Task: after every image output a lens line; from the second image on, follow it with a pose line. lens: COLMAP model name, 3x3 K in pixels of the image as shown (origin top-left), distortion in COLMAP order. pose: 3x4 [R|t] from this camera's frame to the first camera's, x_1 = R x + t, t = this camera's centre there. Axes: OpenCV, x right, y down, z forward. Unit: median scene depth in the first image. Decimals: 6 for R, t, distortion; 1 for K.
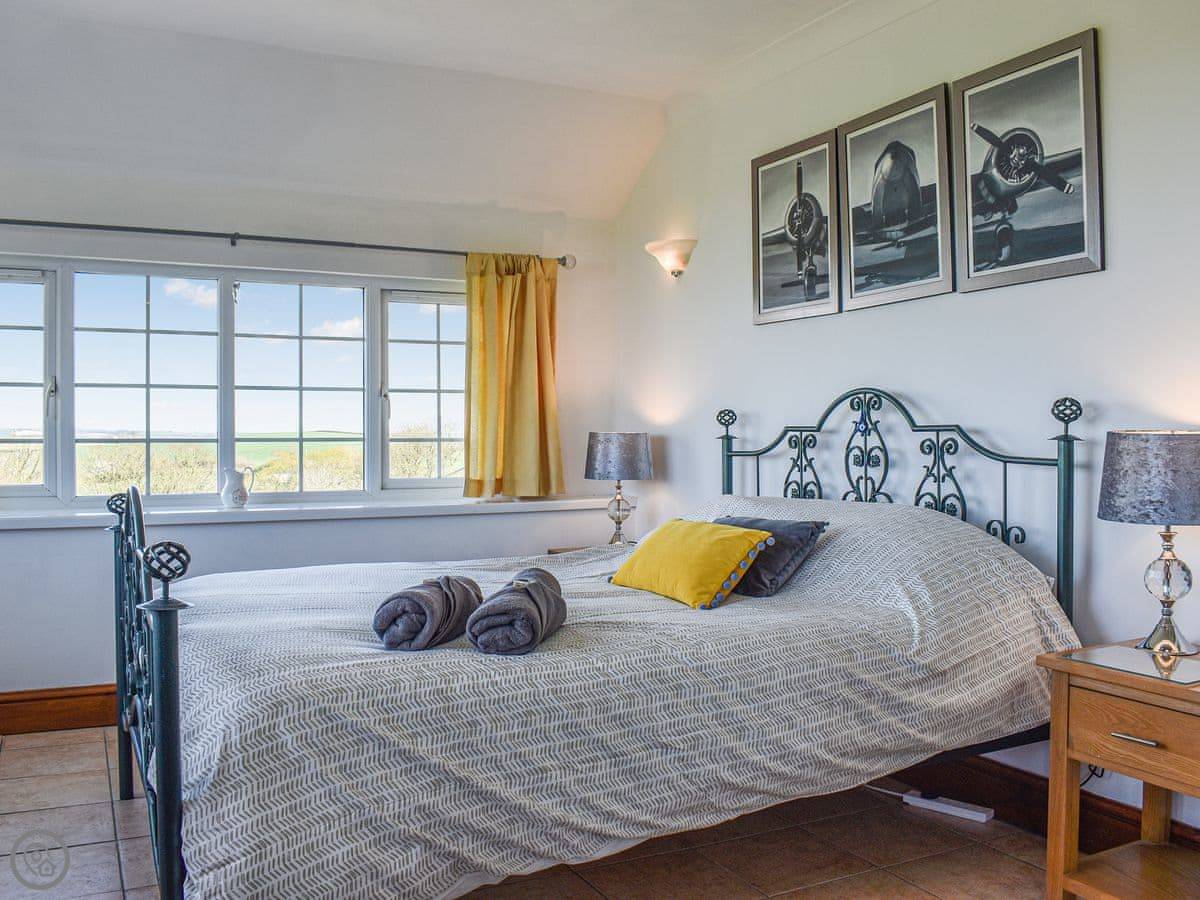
lens RADIAL K [[1069.5, 0, 599.1], [0, 1069.5, 448.1], [0, 0, 1]] dist [-0.095809, 0.009445]
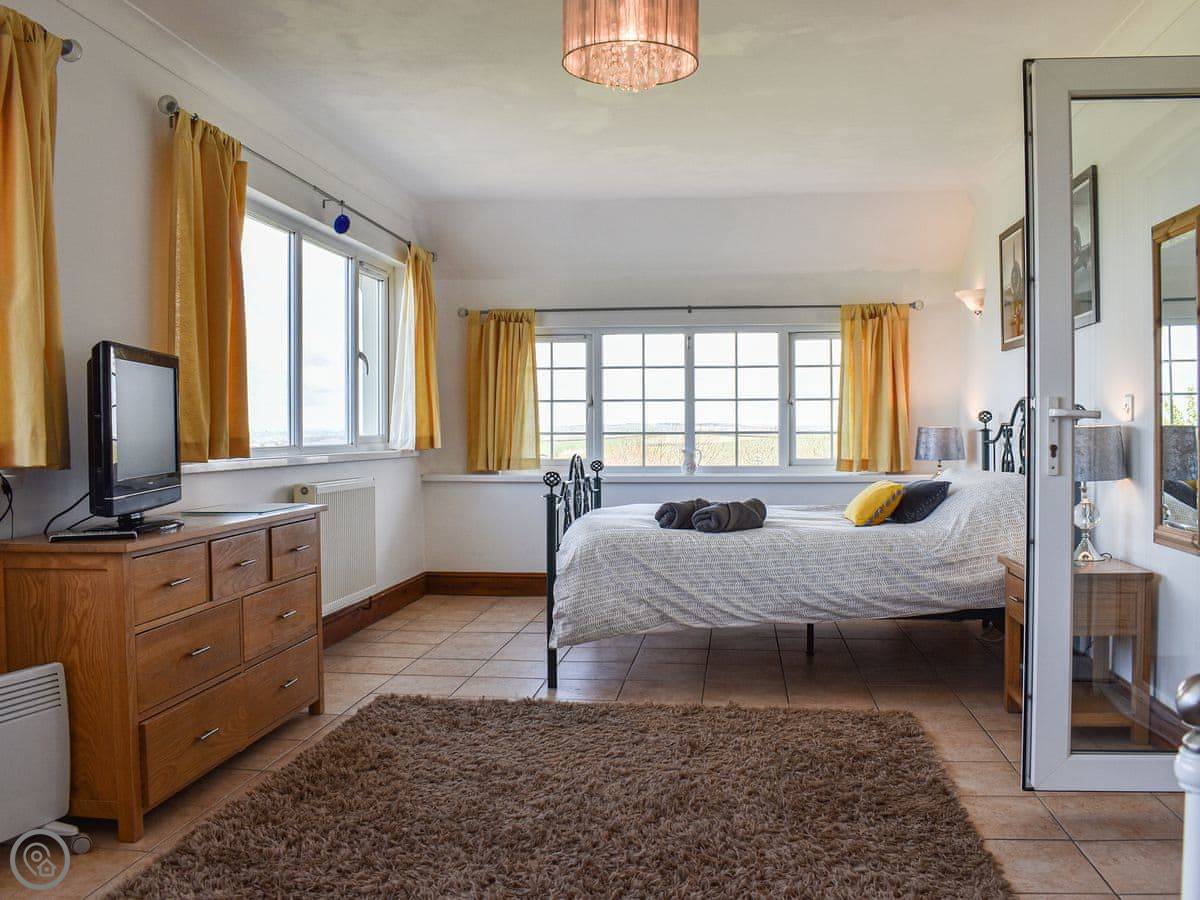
lens RADIAL K [[1069.5, 0, 601.1], [0, 1069.5, 450.1], [0, 0, 1]] dist [-0.095809, 0.009445]
pose [[0.829001, 0.007338, -0.559199, 0.462411], [-0.003512, 0.999963, 0.007914, 0.006666], [0.559236, -0.004597, 0.828996, -0.440940]]
